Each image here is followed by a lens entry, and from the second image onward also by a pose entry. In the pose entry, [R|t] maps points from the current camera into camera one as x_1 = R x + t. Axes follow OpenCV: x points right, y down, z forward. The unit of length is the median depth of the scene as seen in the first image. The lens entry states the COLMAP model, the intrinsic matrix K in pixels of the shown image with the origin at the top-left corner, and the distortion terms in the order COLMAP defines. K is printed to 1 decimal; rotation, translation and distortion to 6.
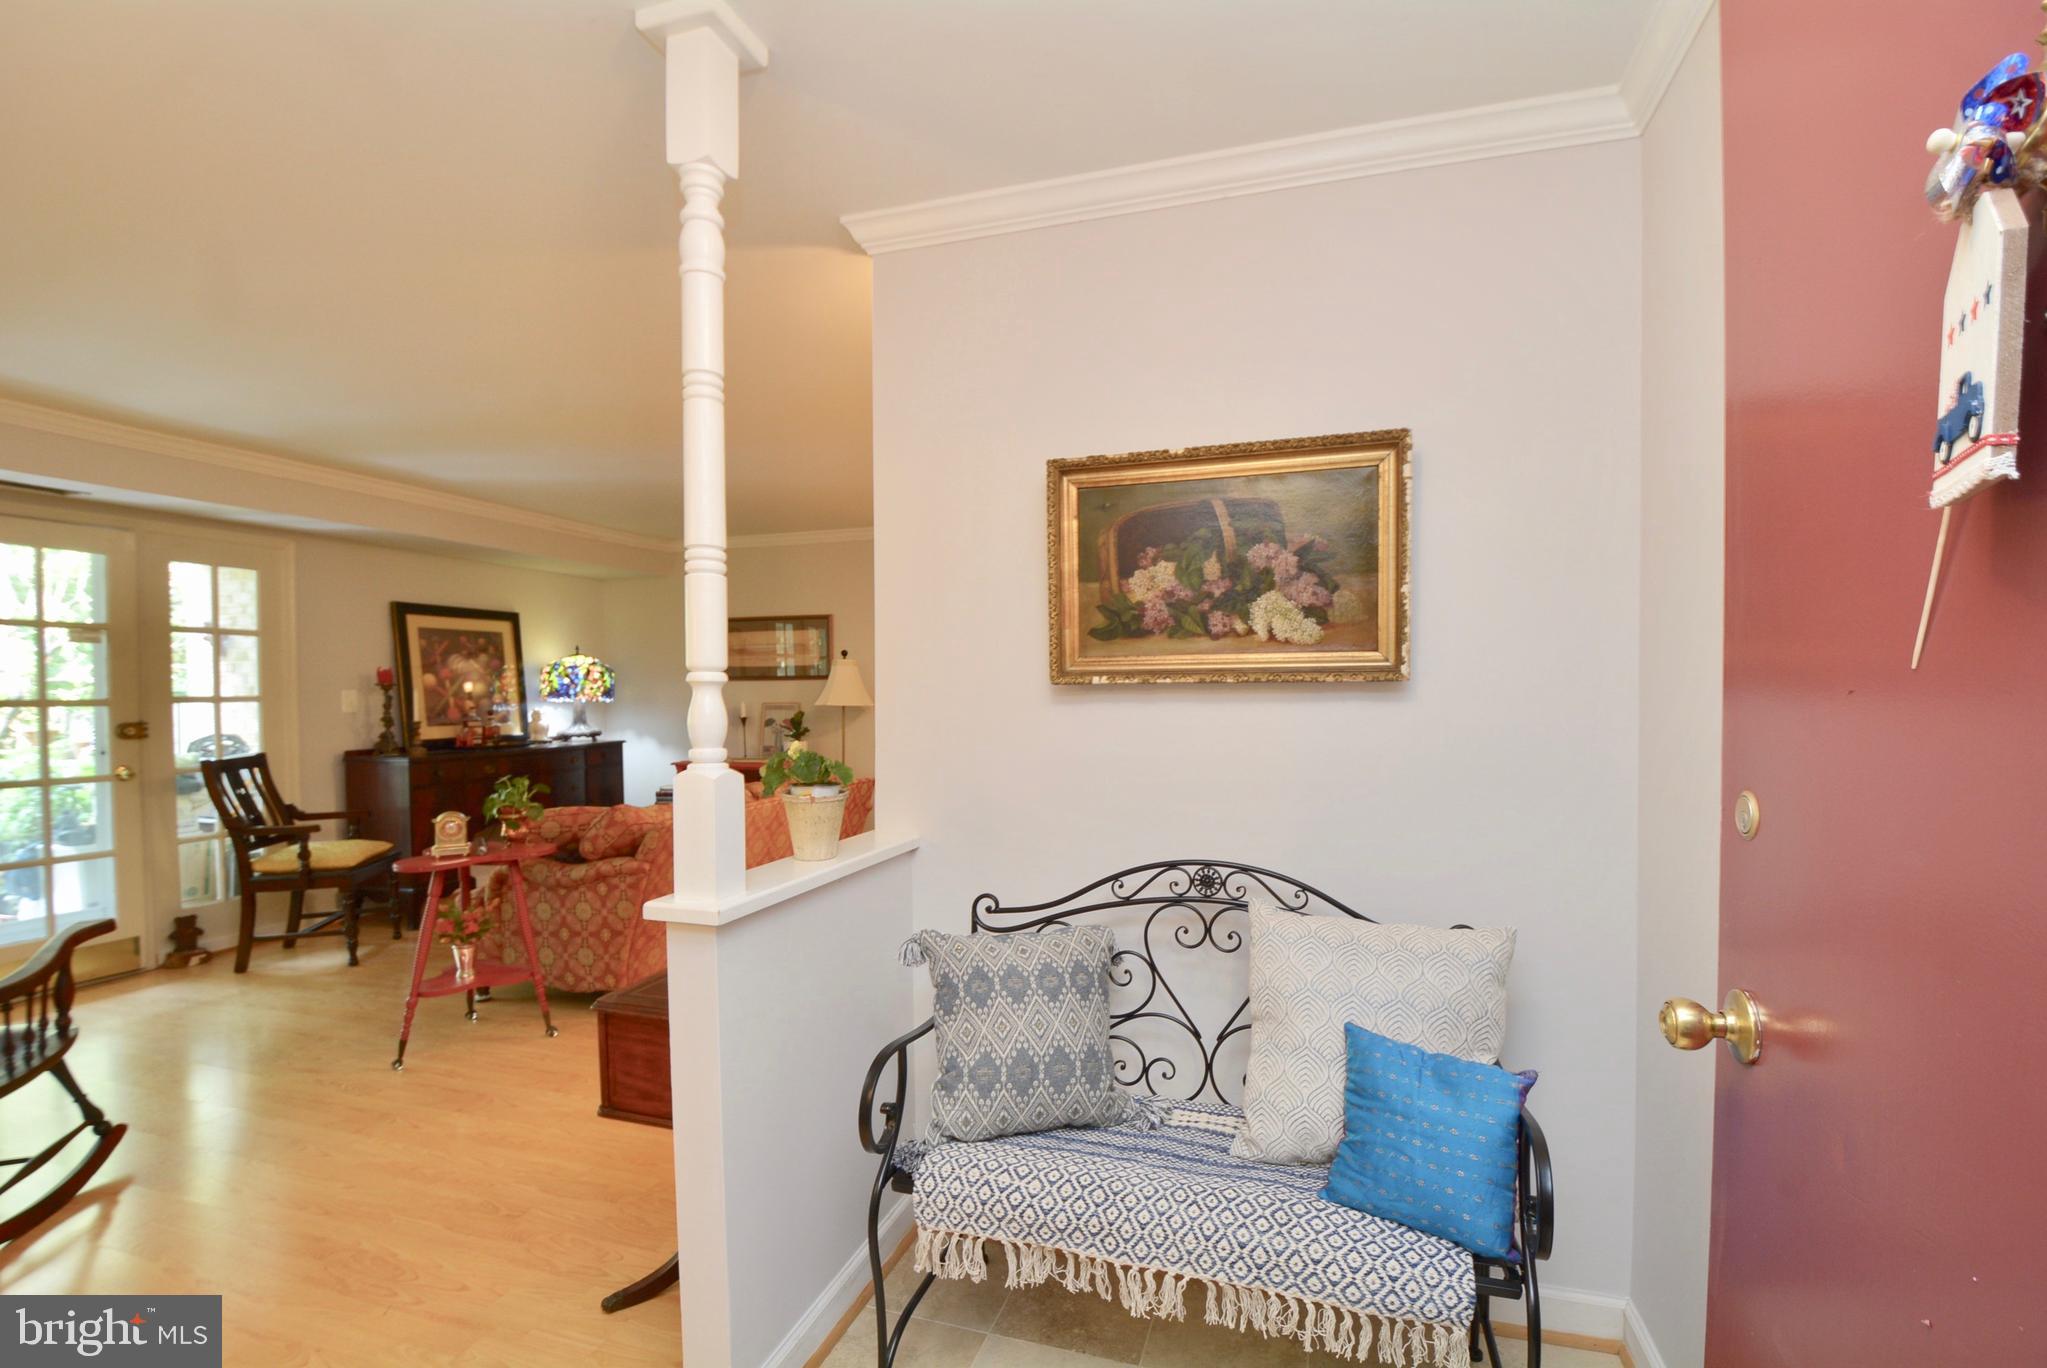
lens RADIAL K [[894.1, 0, 1079.6], [0, 894.1, 705.8], [0, 0, 1]] dist [-0.031570, -0.003325]
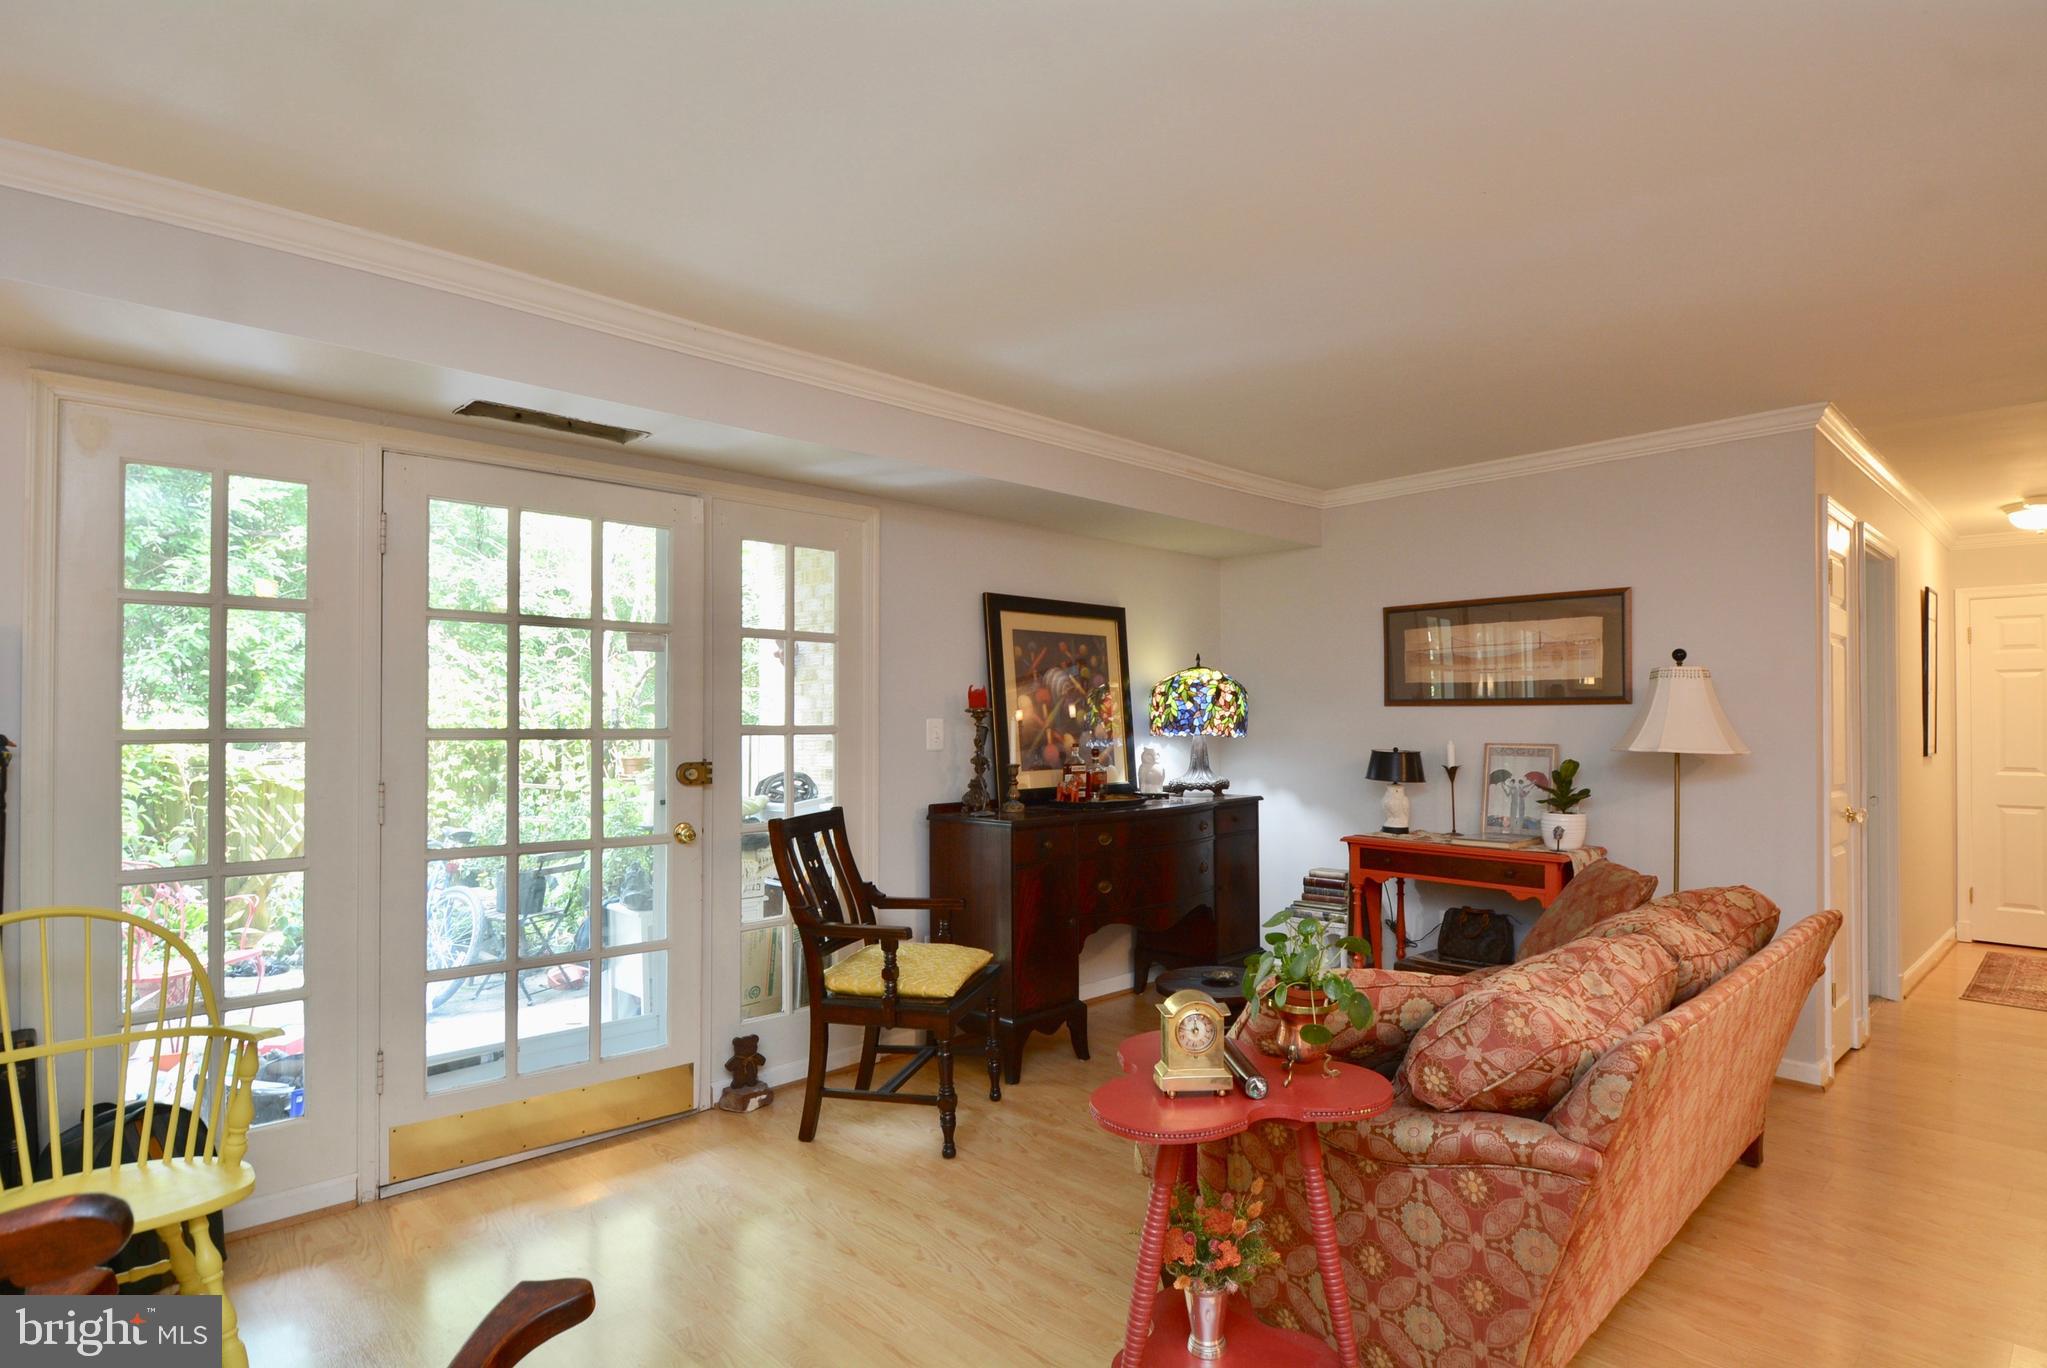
lens RADIAL K [[1053.1, 0, 1029.6], [0, 1053.1, 706.0], [0, 0, 1]] dist [-0.017749, -0.008681]
pose [[0.850648, 0.001583, -0.525734, -0.362687], [-0.016710, 0.999572, -0.024027, -0.009514], [0.525471, 0.029224, 0.850310, 0.353629]]
